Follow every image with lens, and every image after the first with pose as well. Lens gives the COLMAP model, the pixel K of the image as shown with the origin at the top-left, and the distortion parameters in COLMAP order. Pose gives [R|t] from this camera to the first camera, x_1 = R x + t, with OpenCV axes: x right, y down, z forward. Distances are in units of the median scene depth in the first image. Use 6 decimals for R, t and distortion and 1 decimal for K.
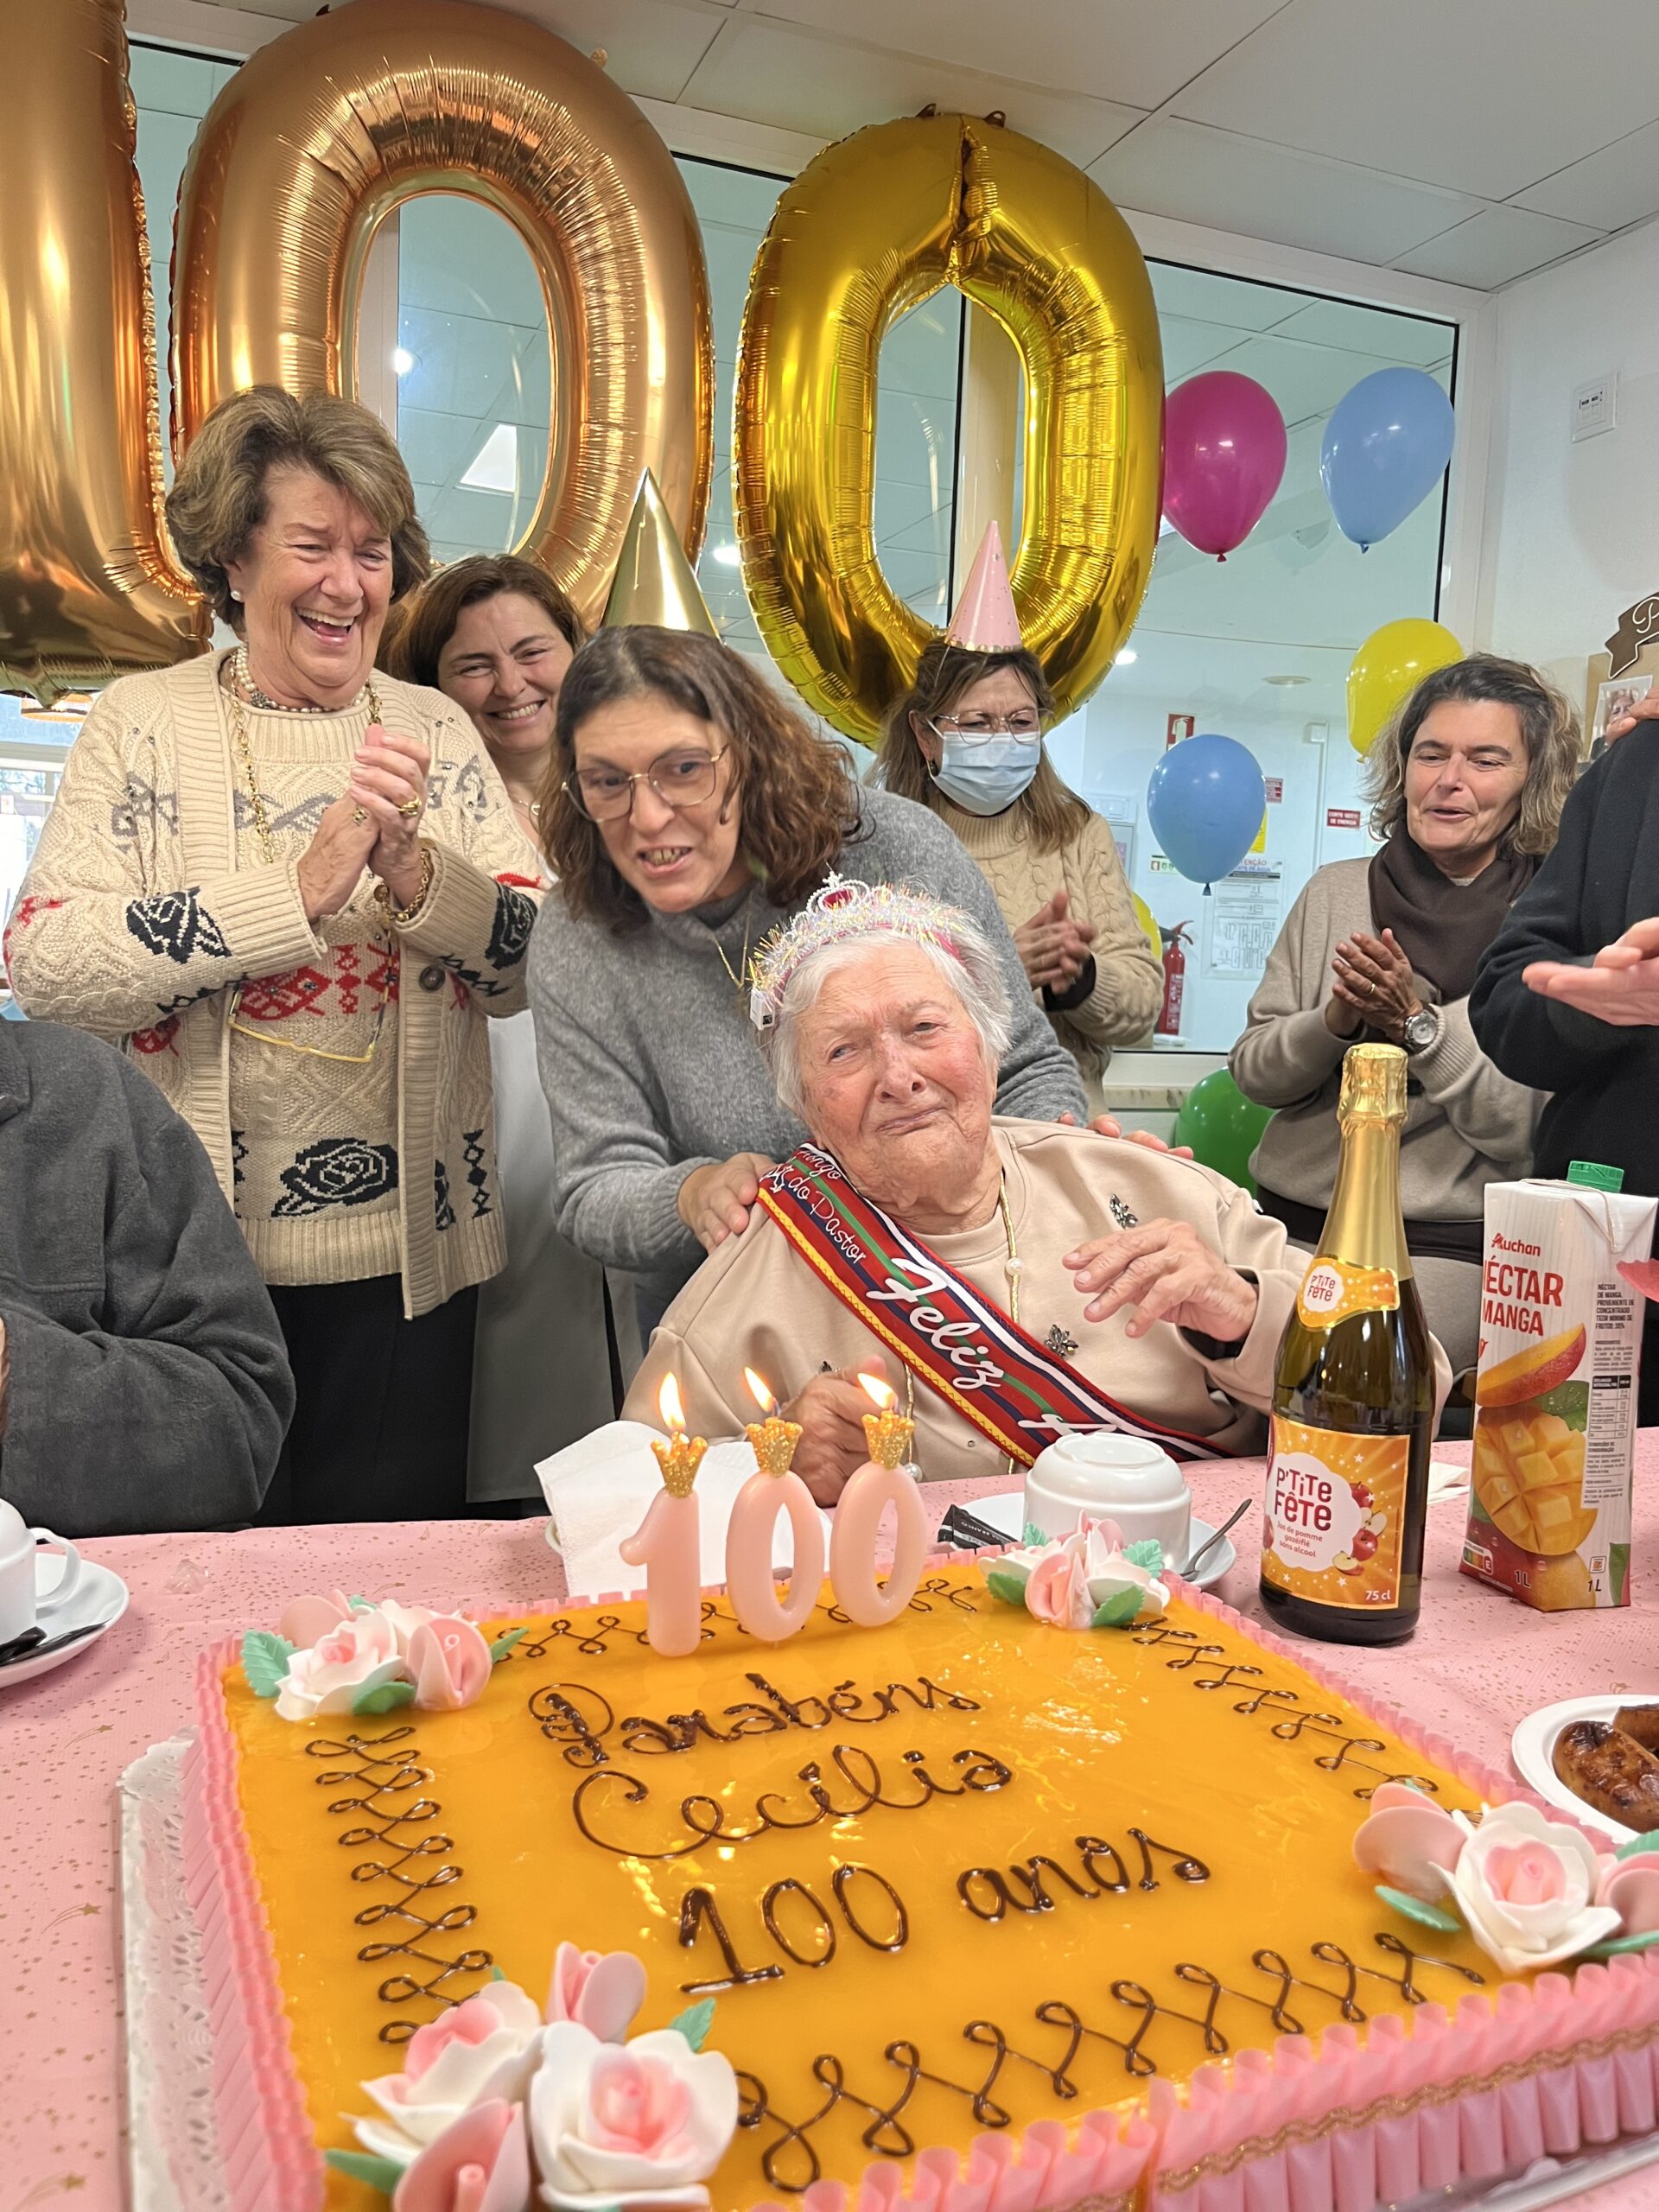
lens RADIAL K [[1695.4, 0, 825.0], [0, 1695.4, 1151.5], [0, 0, 1]] dist [0.046088, -0.037610]
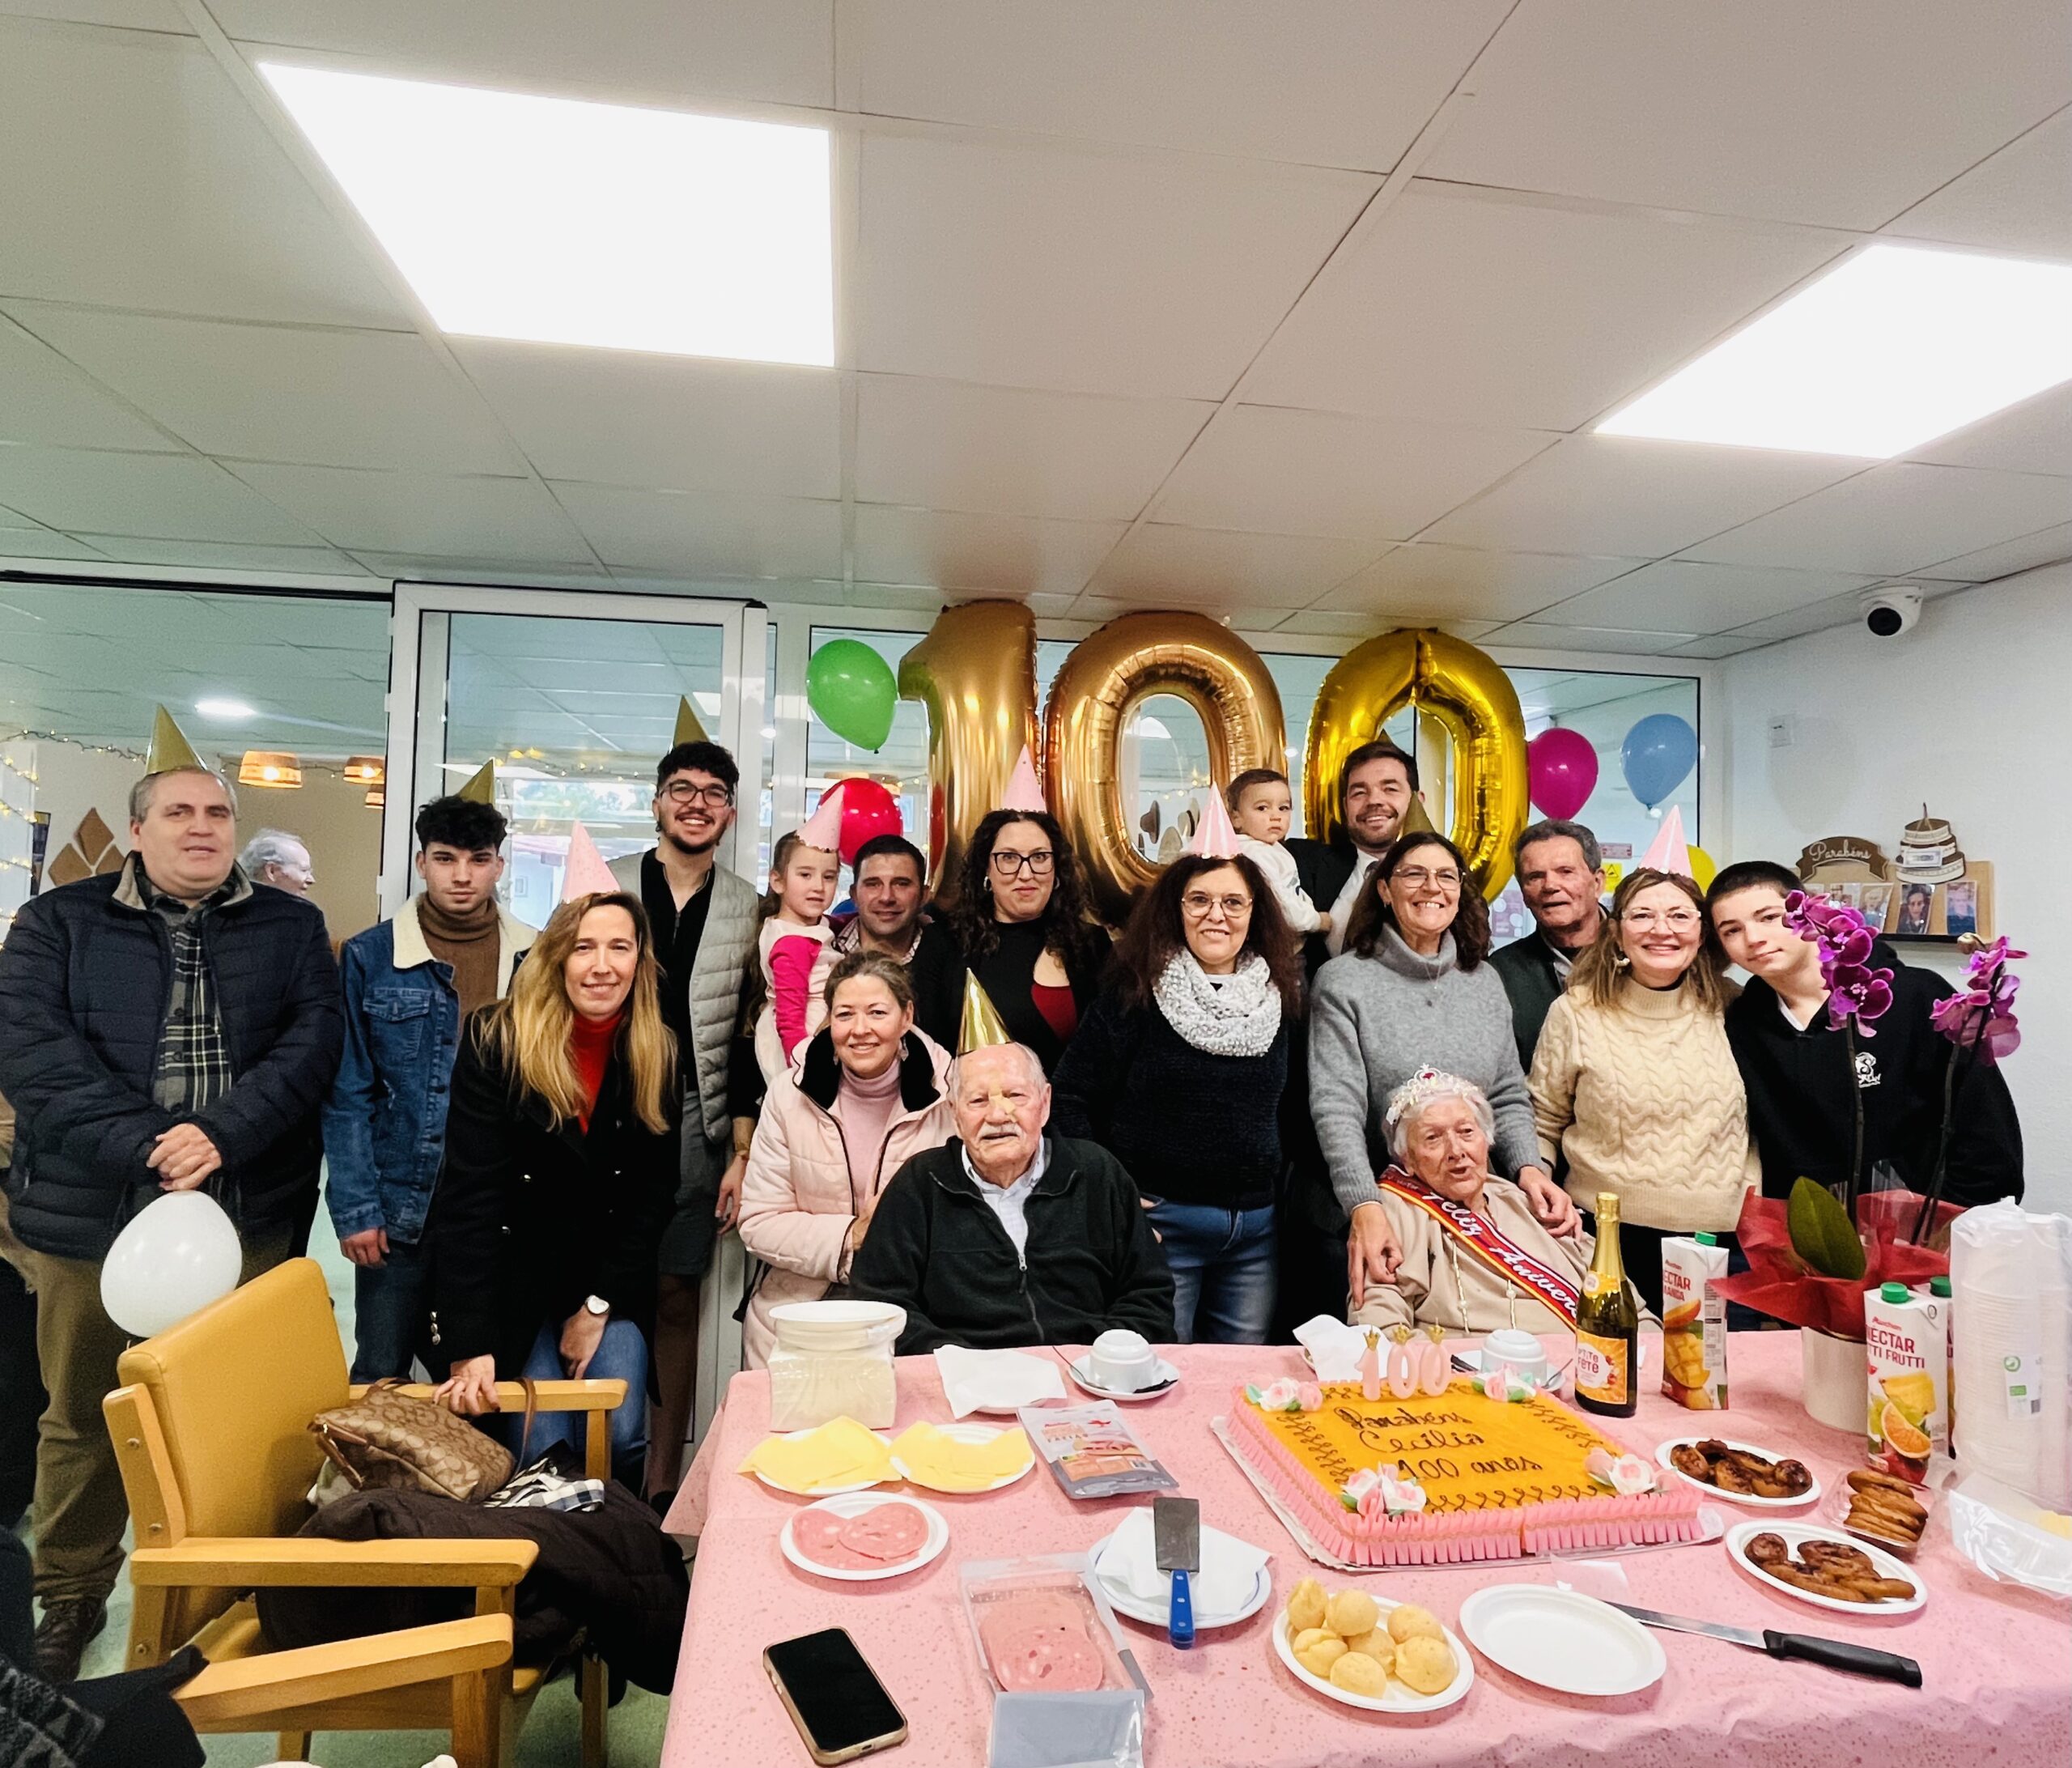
lens RADIAL K [[1210.9, 0, 1036.0], [0, 1210.9, 884.0], [0, 0, 1]] dist [-0.010234, -0.002901]
pose [[0.977145, -0.017047, -0.211888, -0.155537], [-0.012732, 0.990296, -0.138386, -0.260818], [0.212191, 0.137921, 0.967446, -1.109407]]
